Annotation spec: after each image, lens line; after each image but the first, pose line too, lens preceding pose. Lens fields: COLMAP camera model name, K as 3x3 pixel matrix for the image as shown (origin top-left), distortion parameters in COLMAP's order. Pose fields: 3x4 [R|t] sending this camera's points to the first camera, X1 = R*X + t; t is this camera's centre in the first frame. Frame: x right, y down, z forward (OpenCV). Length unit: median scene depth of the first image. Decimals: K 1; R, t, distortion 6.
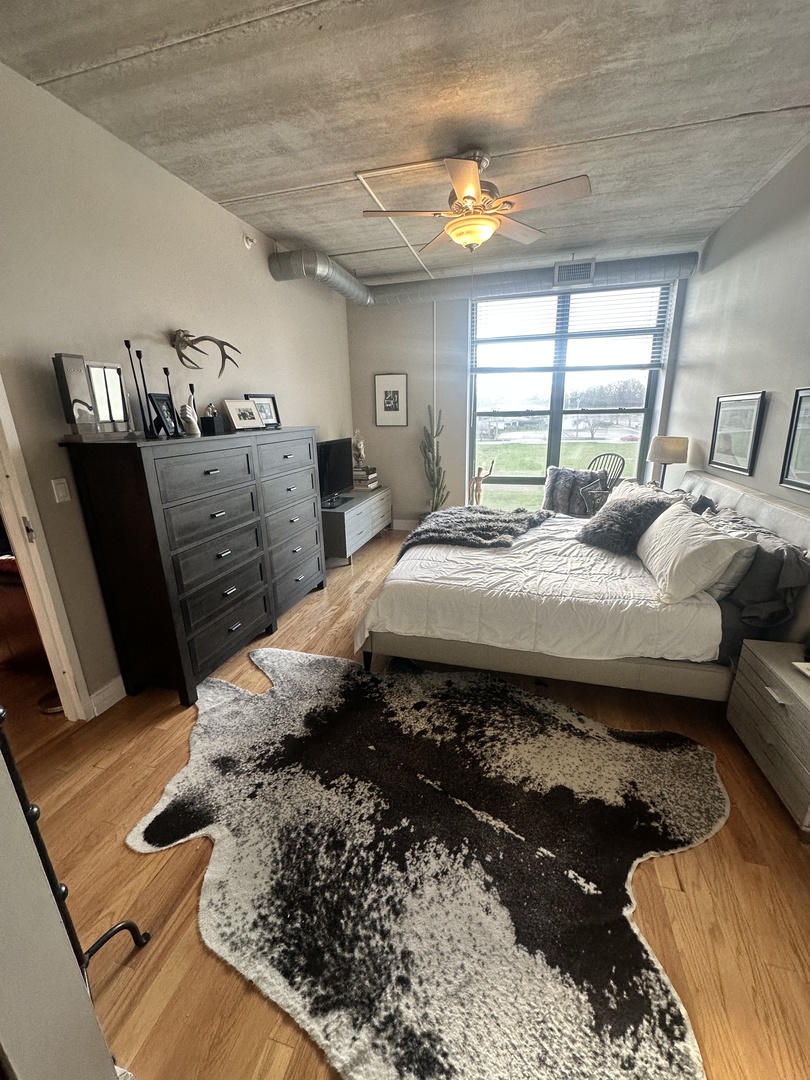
lens RADIAL K [[431.7, 0, 399.8], [0, 431.7, 537.9], [0, 0, 1]] dist [-0.006421, 0.001197]
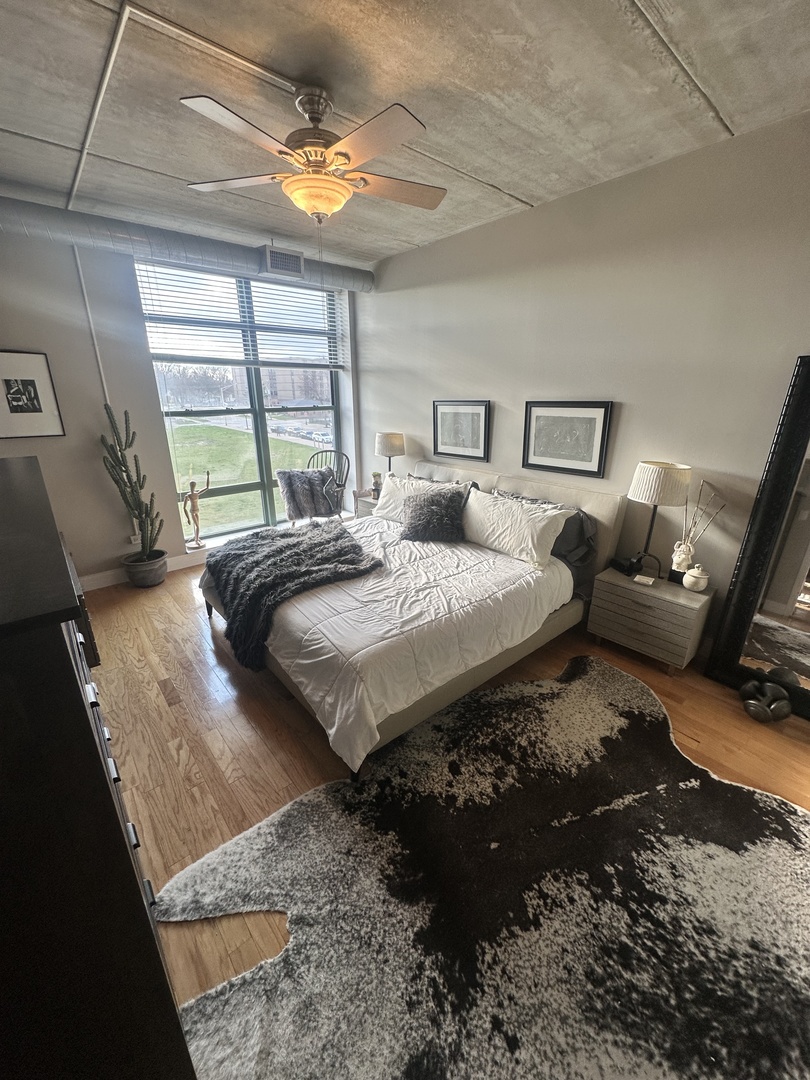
lens RADIAL K [[431.7, 0, 402.9], [0, 431.7, 539.1], [0, 0, 1]] dist [-0.006421, 0.001197]
pose [[0.554514, -0.253884, 0.792500, -0.726315], [0.224499, 0.962655, 0.151312, -0.266757], [-0.801320, 0.094010, 0.590802, 0.647134]]
